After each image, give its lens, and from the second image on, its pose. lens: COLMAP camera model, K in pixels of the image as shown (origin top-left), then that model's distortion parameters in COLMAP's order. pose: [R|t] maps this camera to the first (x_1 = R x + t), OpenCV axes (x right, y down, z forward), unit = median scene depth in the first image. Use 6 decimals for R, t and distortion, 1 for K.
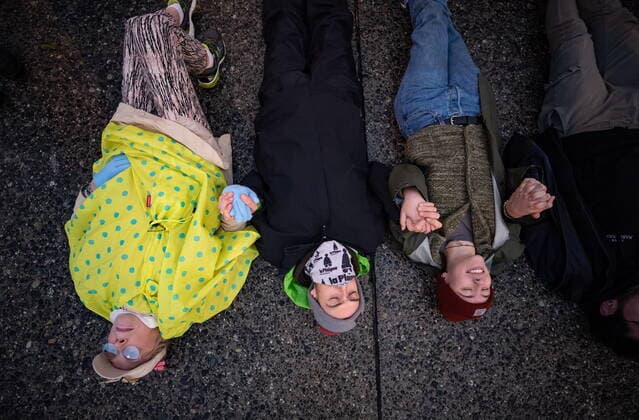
lens RADIAL K [[257.9, 0, 319.5], [0, 257.9, 210.0], [0, 0, 1]] dist [-0.019506, 0.000196]
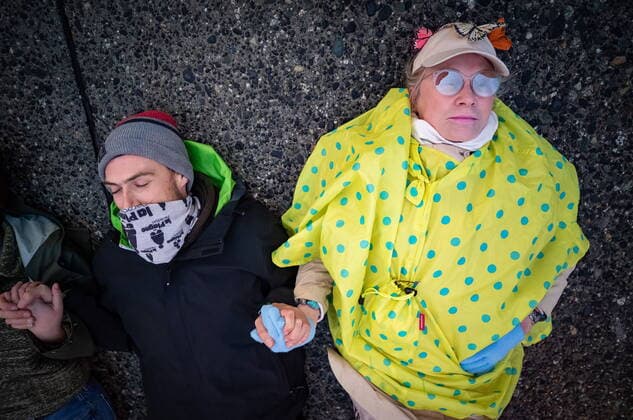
lens RADIAL K [[405.4, 0, 316.2], [0, 405.4, 188.2], [0, 0, 1]] dist [0.022223, -0.001793]
pose [[-0.997639, 0.055251, 0.040782, -0.388747], [-0.060484, -0.988185, -0.140829, 0.406236], [0.032520, -0.142963, 0.989194, -0.006594]]
